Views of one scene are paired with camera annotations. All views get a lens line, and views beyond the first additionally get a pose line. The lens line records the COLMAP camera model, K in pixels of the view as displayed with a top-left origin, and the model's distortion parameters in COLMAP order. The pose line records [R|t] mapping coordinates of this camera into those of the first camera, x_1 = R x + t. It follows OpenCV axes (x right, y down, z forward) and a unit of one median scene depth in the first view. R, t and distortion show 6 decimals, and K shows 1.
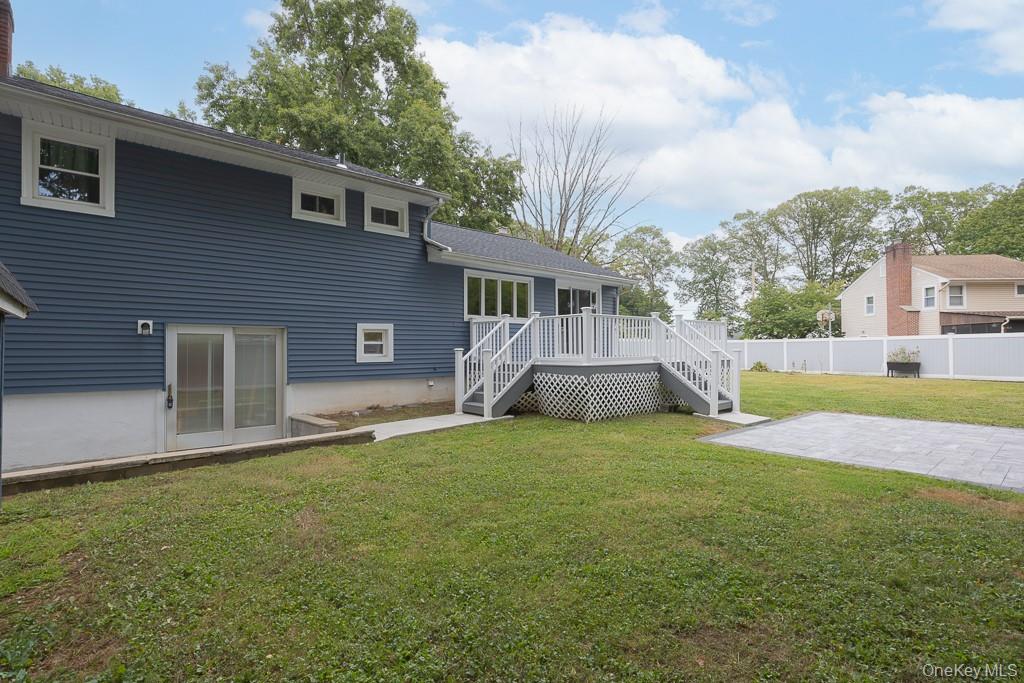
lens RADIAL K [[499.6, 0, 512.0], [0, 499.6, 341.5], [0, 0, 1]] dist [0.002253, 0.000288]
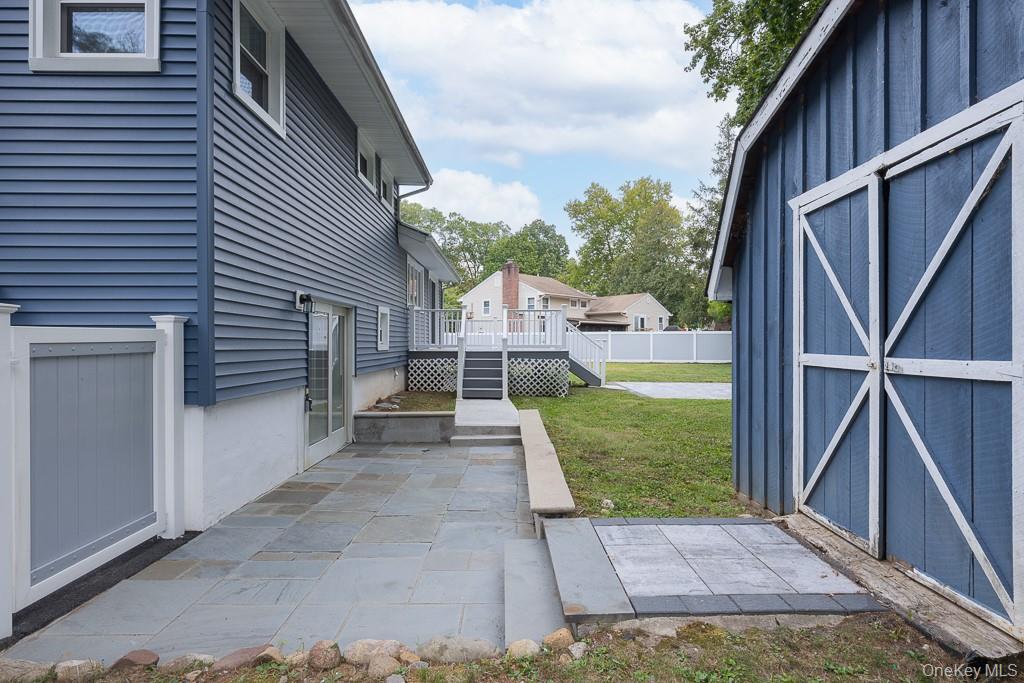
lens RADIAL K [[522.6, 0, 512.0], [0, 522.6, 341.5], [0, 0, 1]] dist [-0.000678, -0.001519]
pose [[0.664504, 0.004840, 0.747269, -0.809782], [-0.013987, 0.999884, 0.005961, 0.016023], [-0.747154, -0.014413, 0.664495, 0.198699]]
